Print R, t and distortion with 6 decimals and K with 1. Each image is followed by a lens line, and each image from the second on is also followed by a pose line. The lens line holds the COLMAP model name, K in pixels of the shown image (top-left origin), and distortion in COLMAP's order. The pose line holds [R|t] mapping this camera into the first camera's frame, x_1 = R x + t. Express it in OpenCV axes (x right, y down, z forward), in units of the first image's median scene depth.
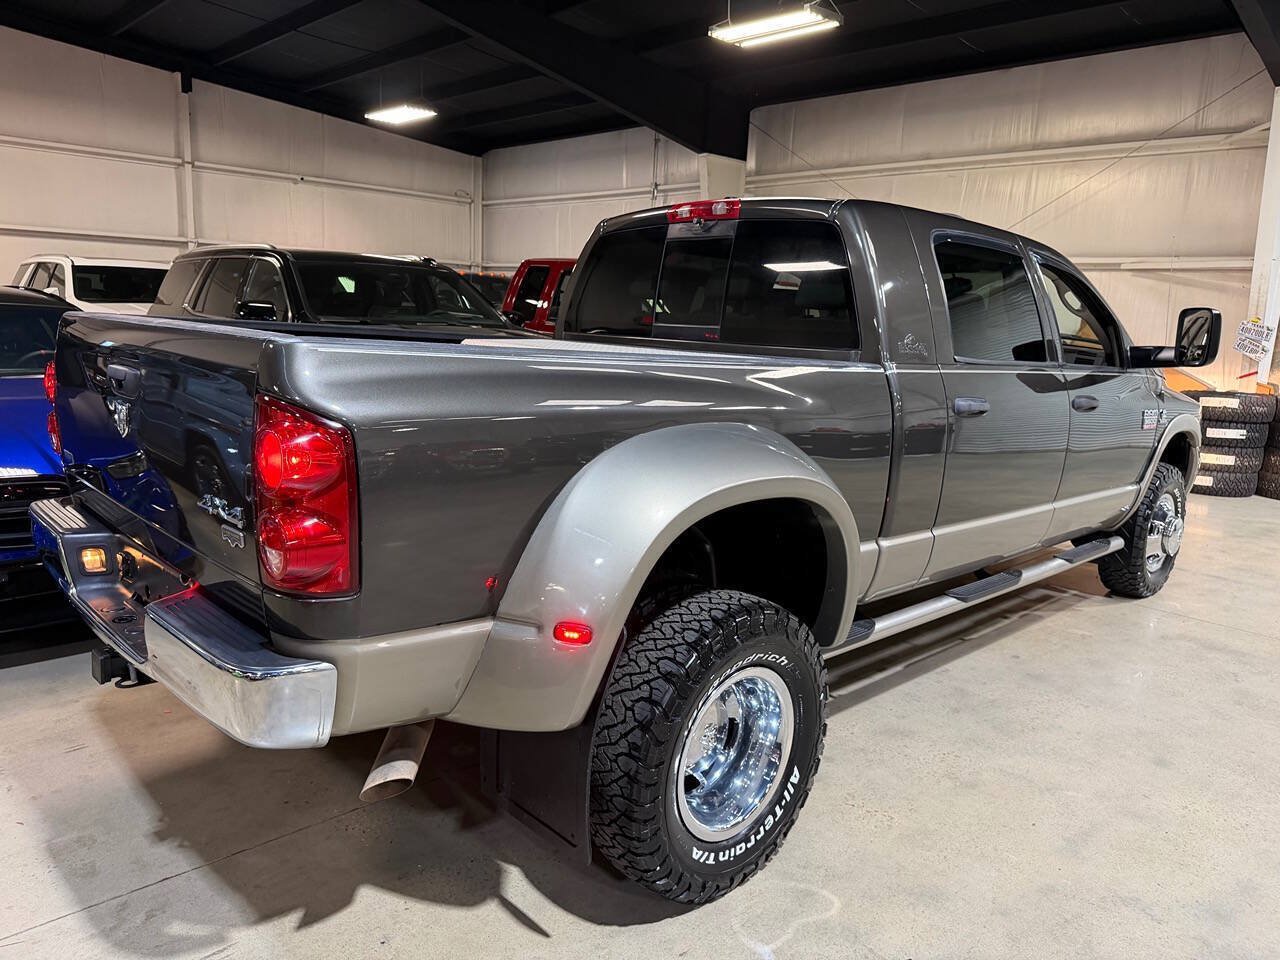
lens RADIAL K [[911.9, 0, 645.3], [0, 911.9, 487.5], [0, 0, 1]] dist [0.039043, -0.054276]
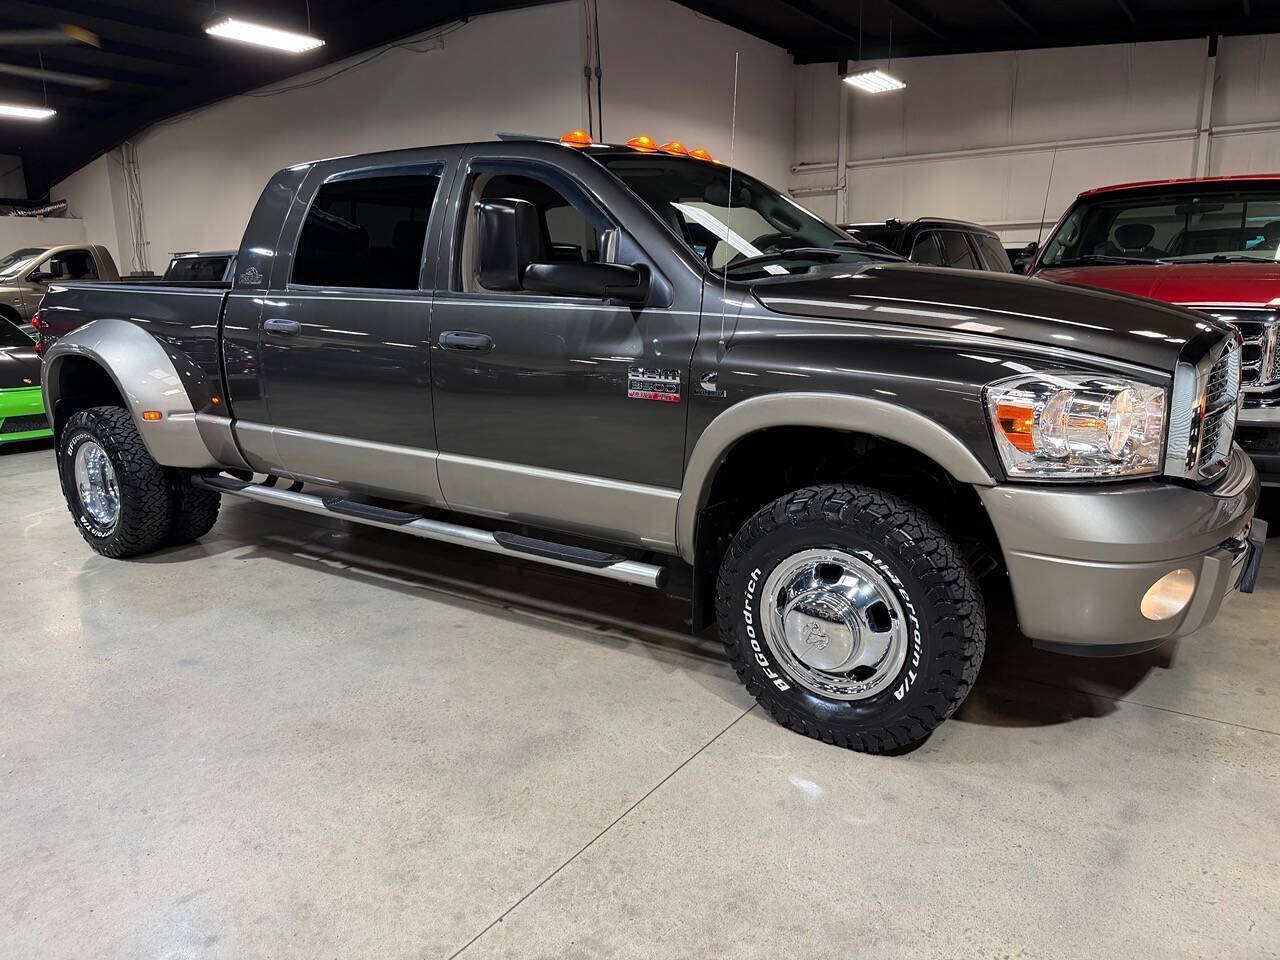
lens RADIAL K [[911.9, 0, 628.4], [0, 911.9, 459.8], [0, 0, 1]] dist [0.039043, -0.054276]
pose [[0.187483, 0.140237, -0.972206, 0.654668], [-0.161306, 0.980715, 0.110358, -0.050026], [0.968933, 0.136132, 0.206488, 0.492905]]
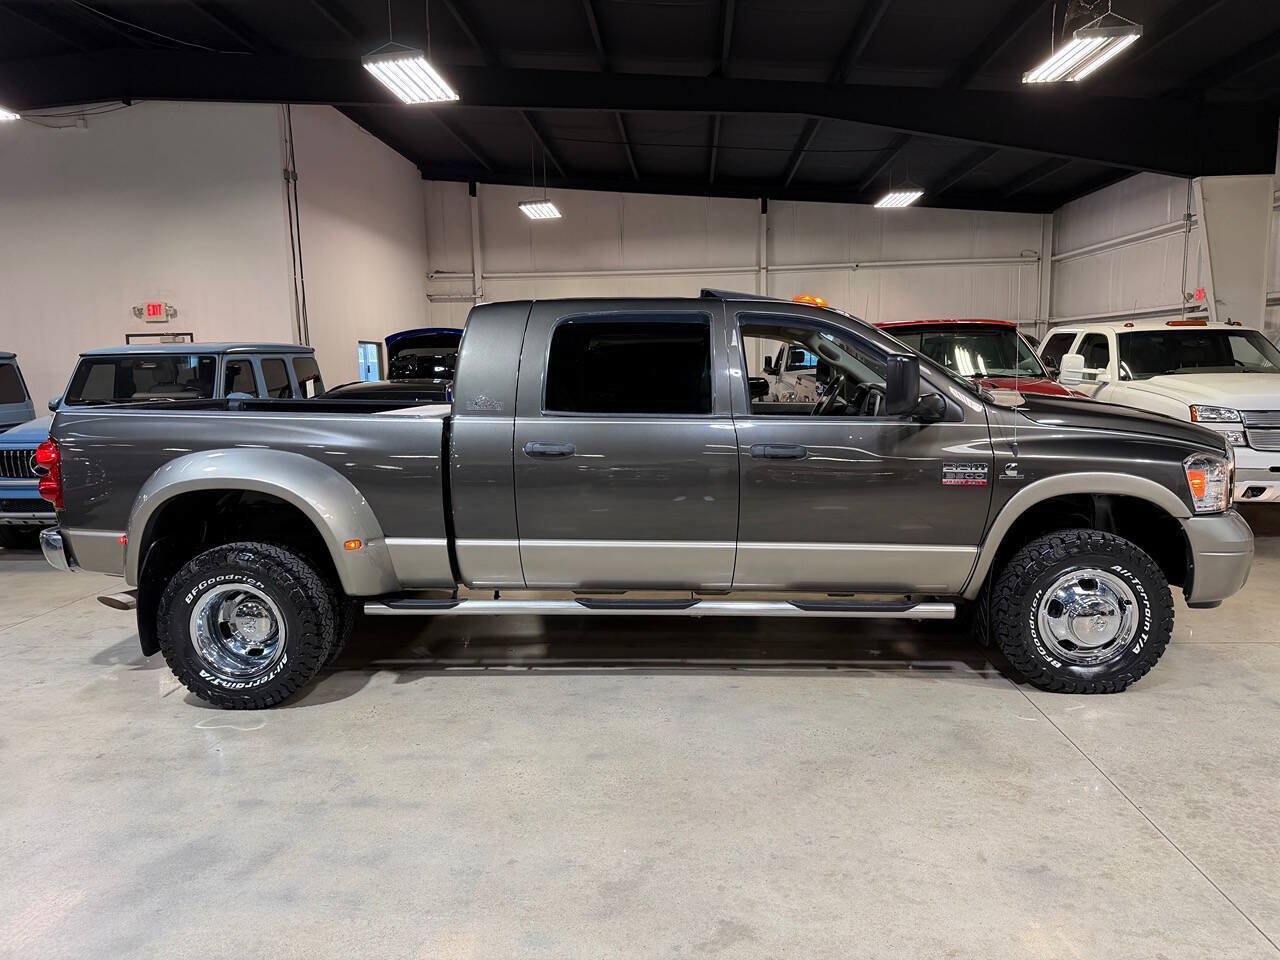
lens RADIAL K [[911.9, 0, 633.6], [0, 911.9, 476.1], [0, 0, 1]] dist [0.039043, -0.054276]
pose [[0.676922, 0.031506, -0.735380, 0.565009], [-0.091337, 0.994957, -0.041449, -0.002413], [0.730366, 0.095225, 0.676386, 0.090980]]
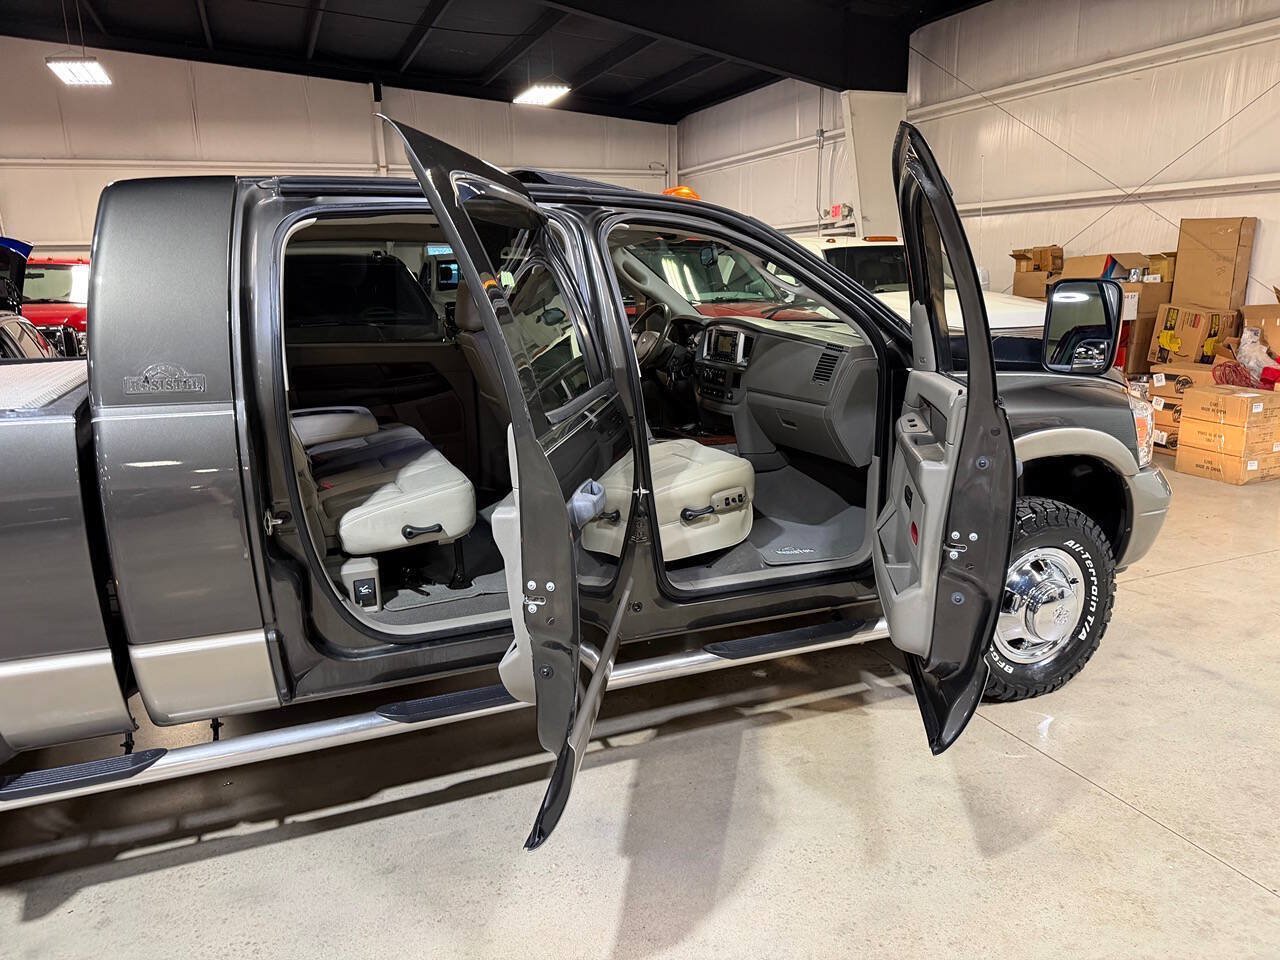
lens RADIAL K [[911.9, 0, 644.0], [0, 911.9, 482.5], [0, 0, 1]] dist [0.039043, -0.054276]
pose [[0.929477, 0.016384, -0.368517, 0.345388], [-0.004245, 0.999422, 0.033726, -0.037924], [0.368857, -0.029783, 0.929009, 0.182864]]
